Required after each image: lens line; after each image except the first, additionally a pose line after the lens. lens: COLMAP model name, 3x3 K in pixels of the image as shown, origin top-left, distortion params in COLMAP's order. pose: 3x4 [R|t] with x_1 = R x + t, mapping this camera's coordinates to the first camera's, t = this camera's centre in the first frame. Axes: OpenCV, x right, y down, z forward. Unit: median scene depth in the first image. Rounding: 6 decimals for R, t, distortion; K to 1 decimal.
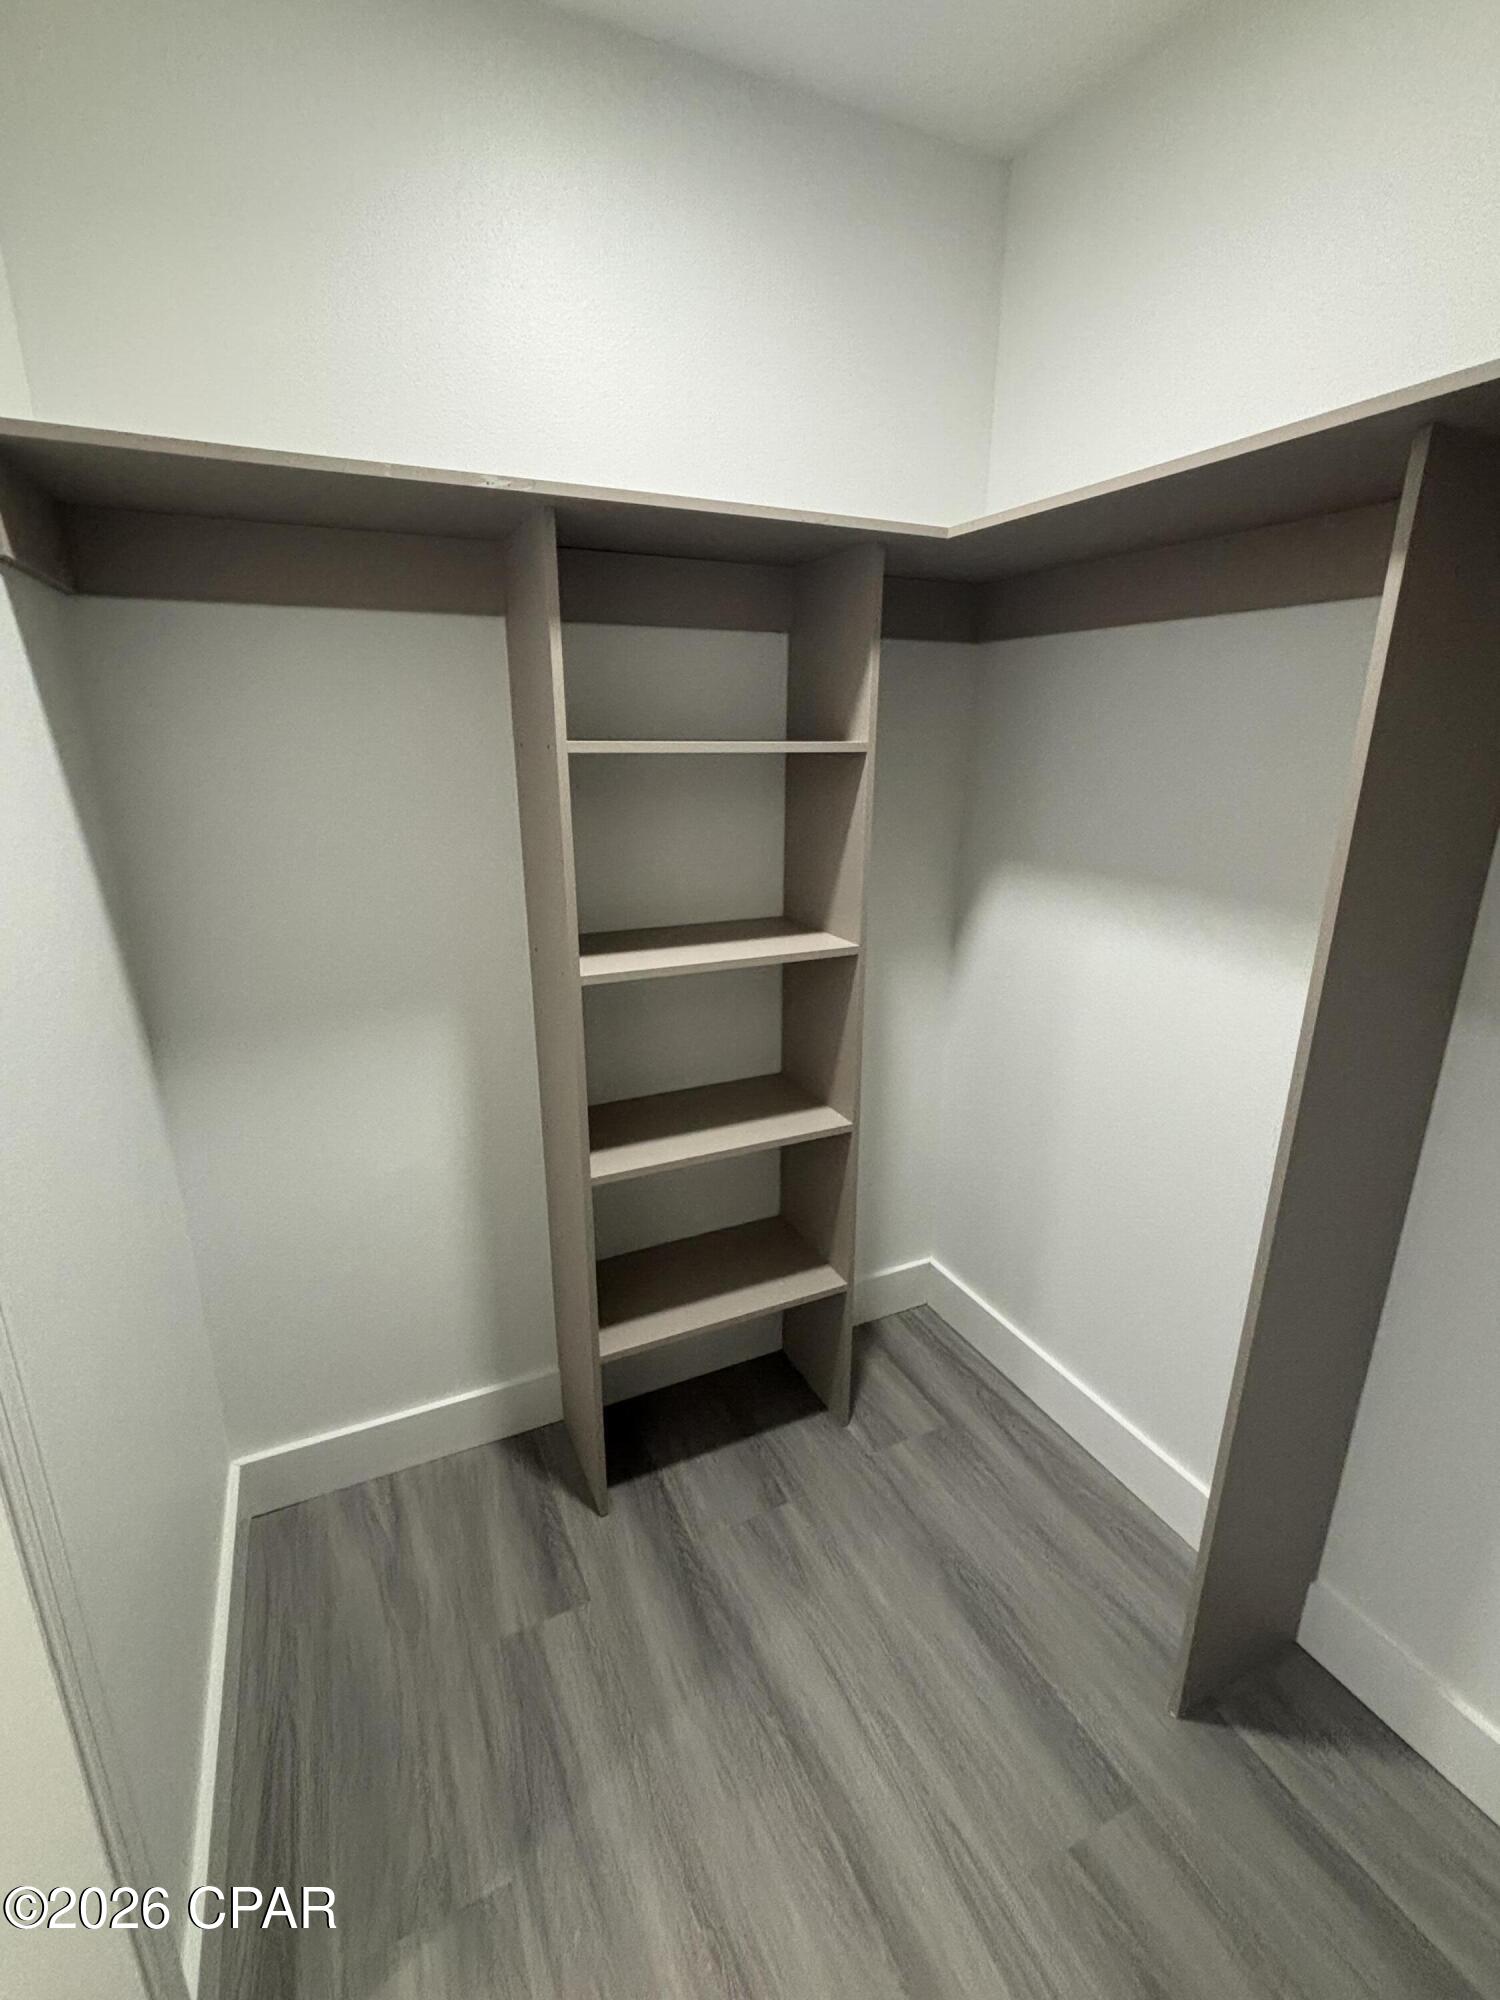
lens RADIAL K [[907.4, 0, 749.4], [0, 907.4, 996.3], [0, 0, 1]] dist [0.001605, 0.000566]
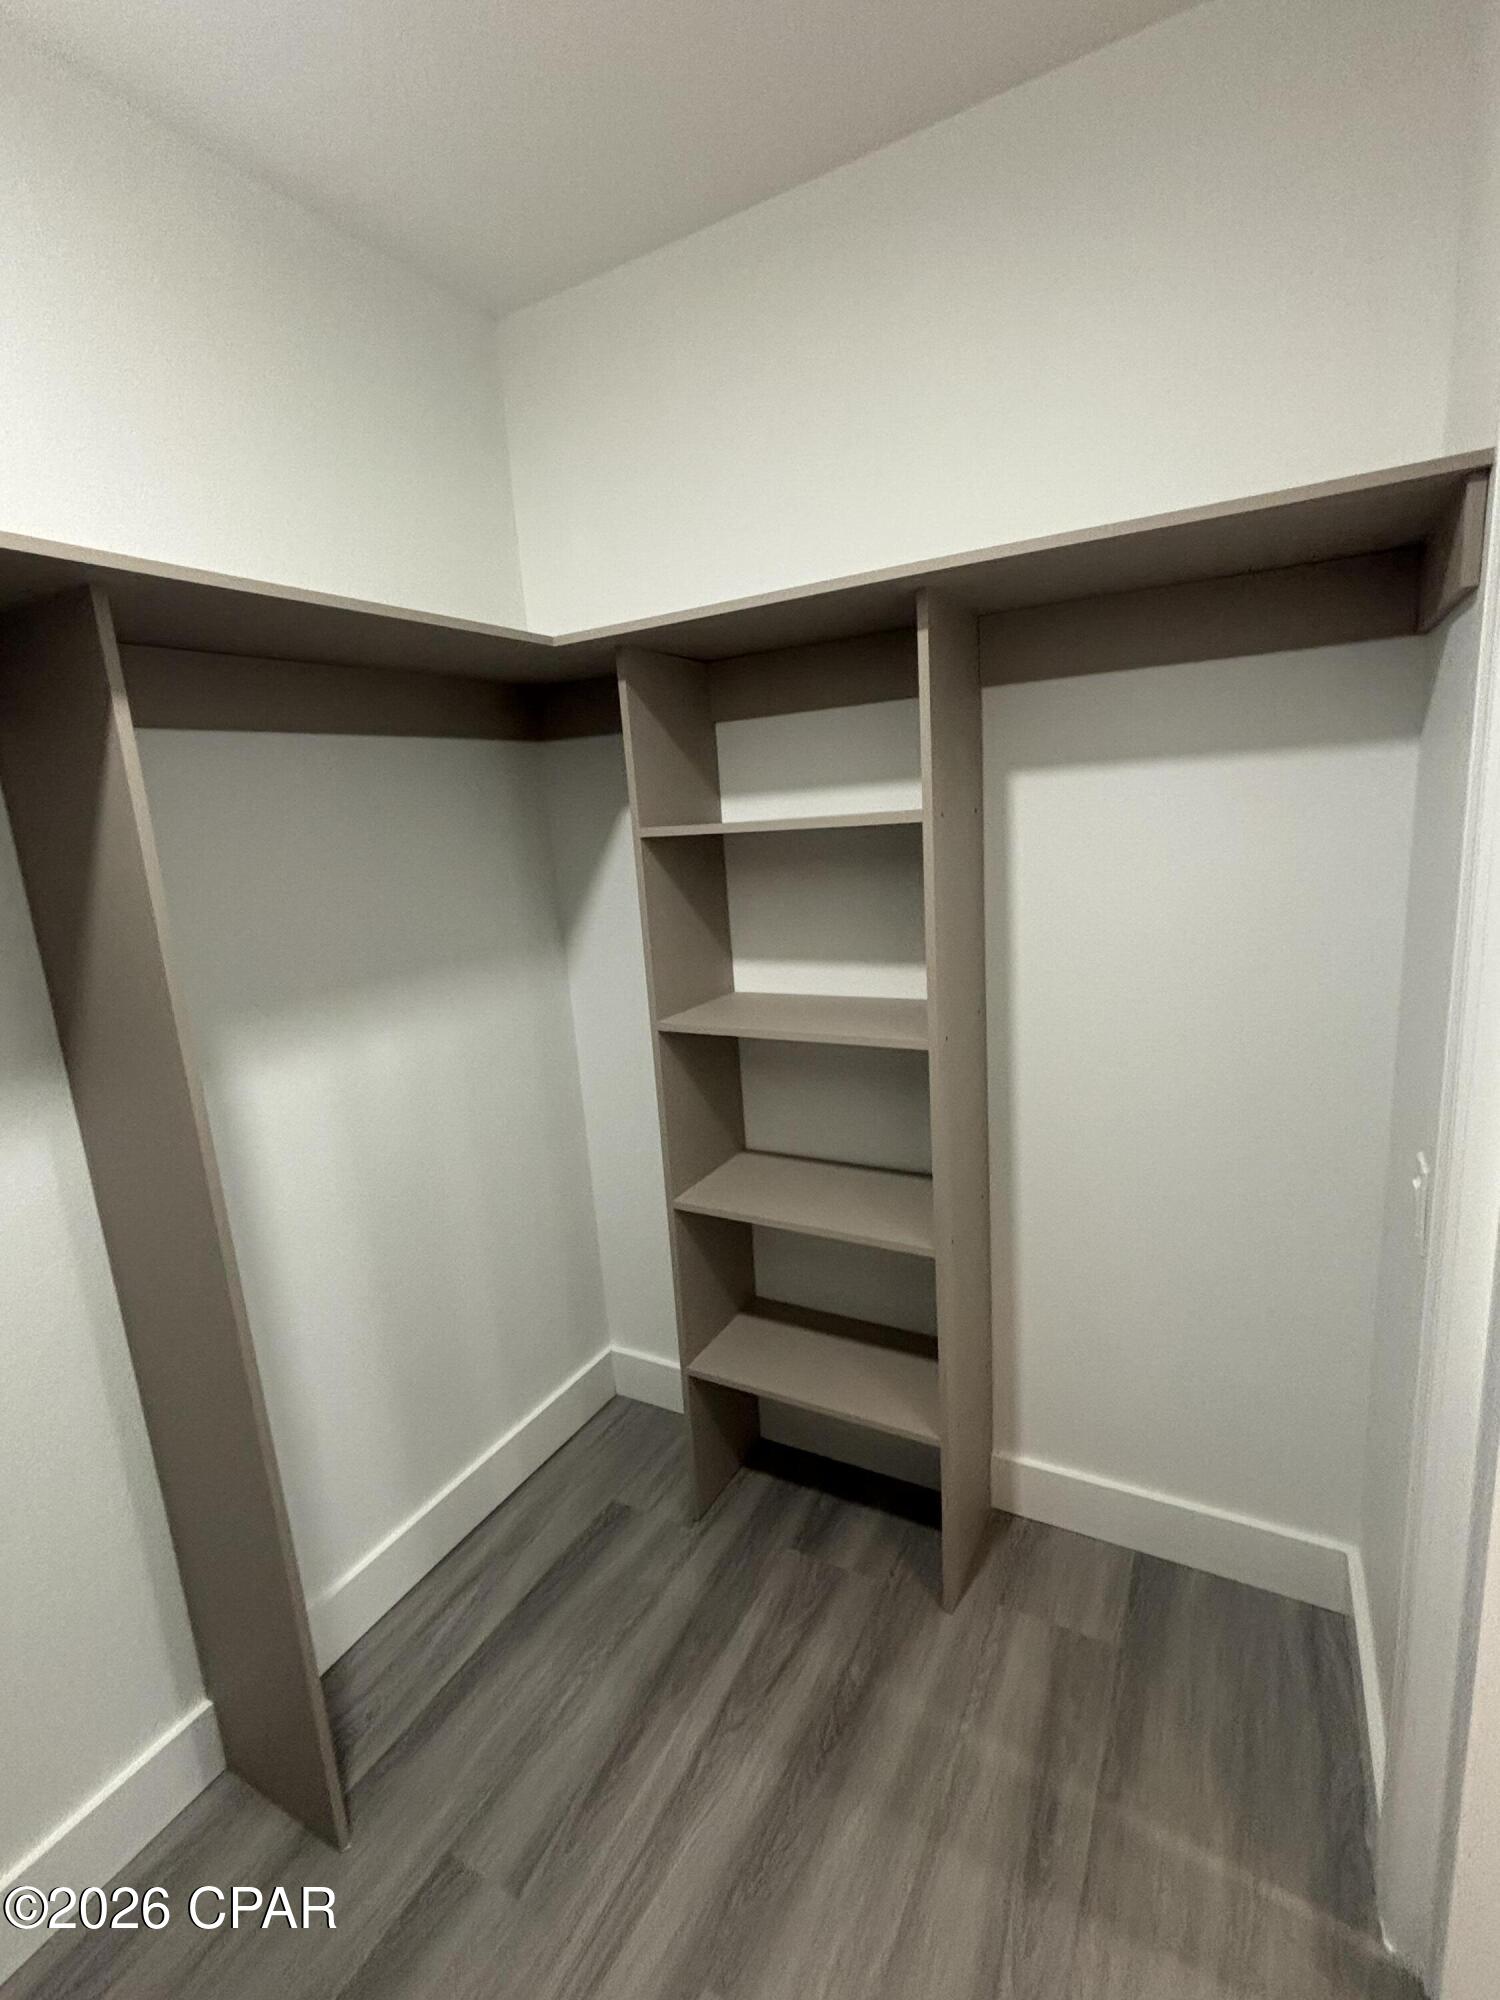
lens RADIAL K [[907.4, 0, 749.5], [0, 907.4, 1000.0], [0, 0, 1]] dist [0.001605, 0.000566]
pose [[-0.587853, -0.125657, 0.799149, -0.495241], [0.293919, 0.887178, 0.355705, -0.245419], [-0.753684, 0.443988, -0.484598, 0.854250]]
